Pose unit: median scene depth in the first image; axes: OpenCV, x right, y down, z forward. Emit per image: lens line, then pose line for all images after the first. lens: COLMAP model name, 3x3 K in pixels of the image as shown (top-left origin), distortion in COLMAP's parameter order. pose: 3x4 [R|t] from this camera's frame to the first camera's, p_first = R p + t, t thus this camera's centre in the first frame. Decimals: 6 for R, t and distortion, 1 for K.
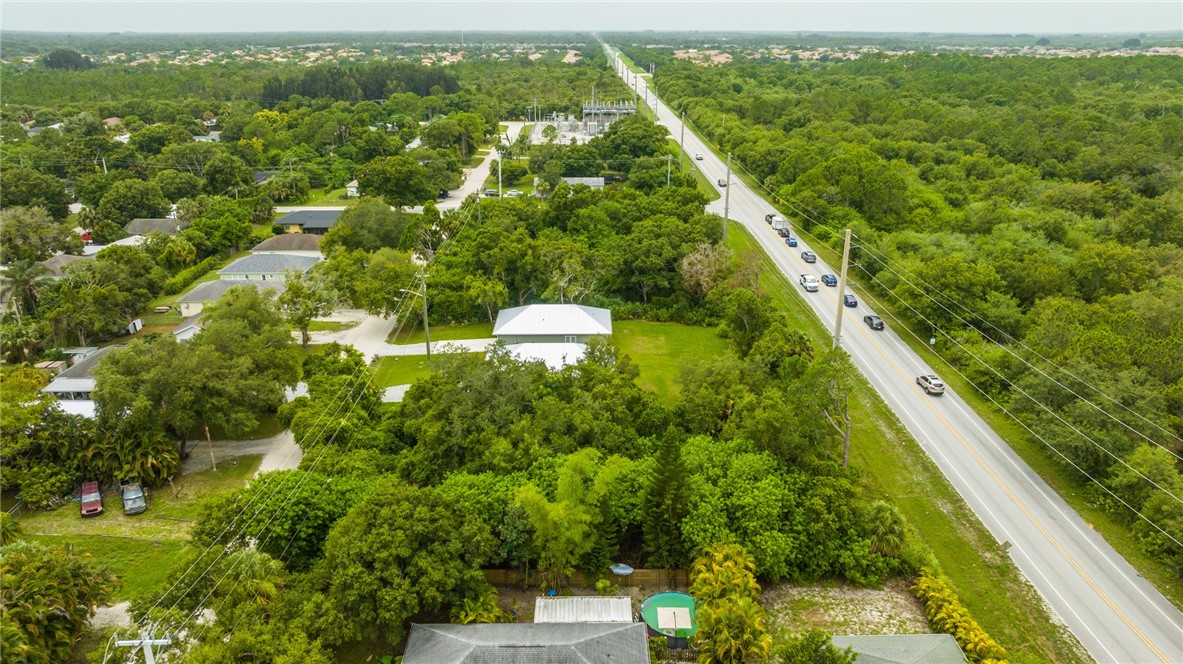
lens RADIAL K [[827.8, 0, 595.8], [0, 827.8, 336.7], [0, 0, 1]] dist [-0.032550, 0.023557]
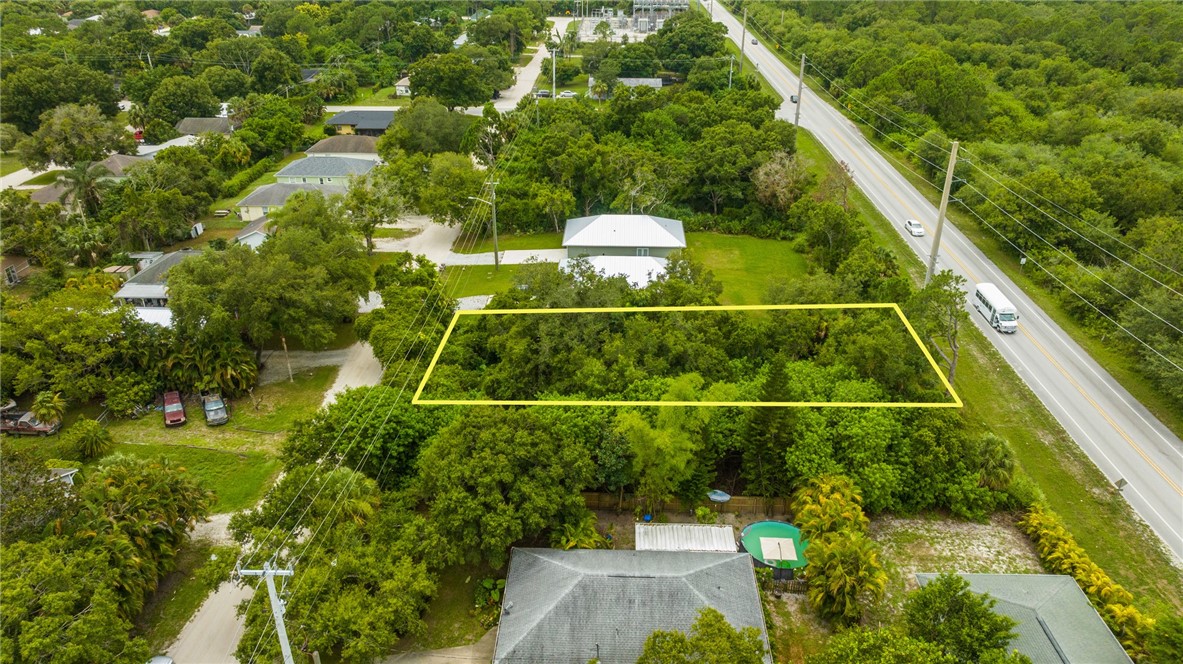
lens RADIAL K [[831.1, 0, 596.1], [0, 831.1, 330.4], [0, 0, 1]] dist [-0.034470, 0.023307]
pose [[0.999088, 0.021579, -0.036832, -0.047056], [-0.017511, 0.994061, 0.107403, -0.008626], [0.038931, -0.106660, 0.993533, 0.025639]]
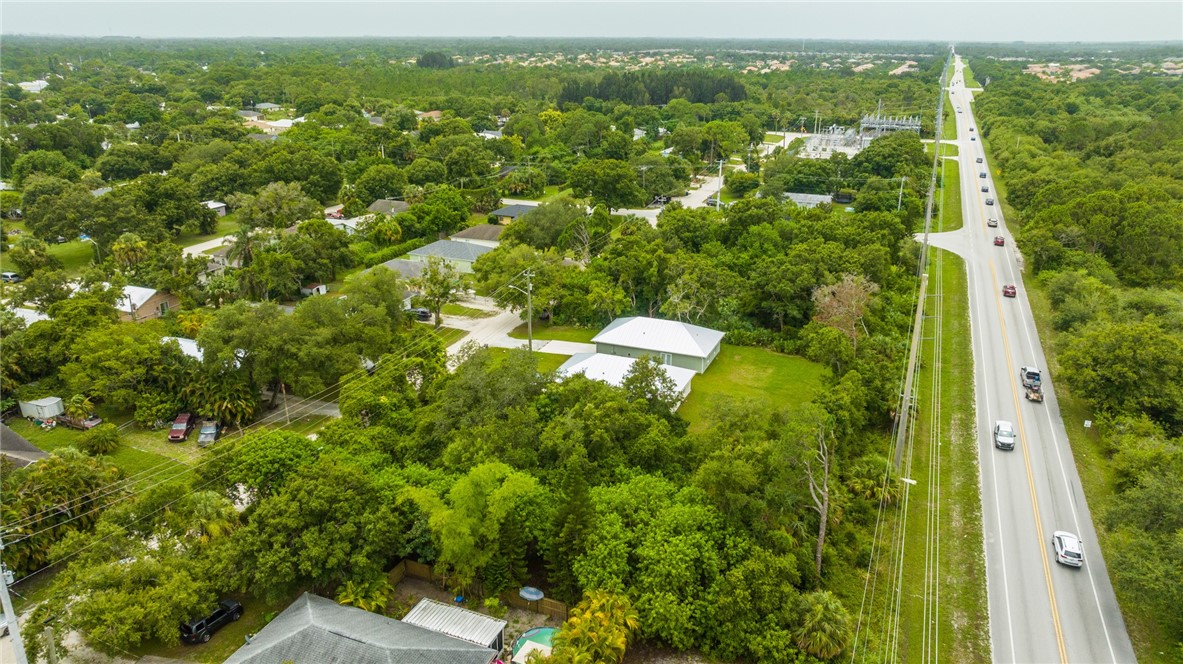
lens RADIAL K [[827.8, 0, 595.8], [0, 827.8, 336.7], [0, 0, 1]] dist [-0.032550, 0.023557]
pose [[0.922517, 0.136925, -0.360851, 0.238942], [-0.139921, 0.990000, 0.017946, -0.026144], [0.359700, 0.033935, 0.932451, 0.066525]]
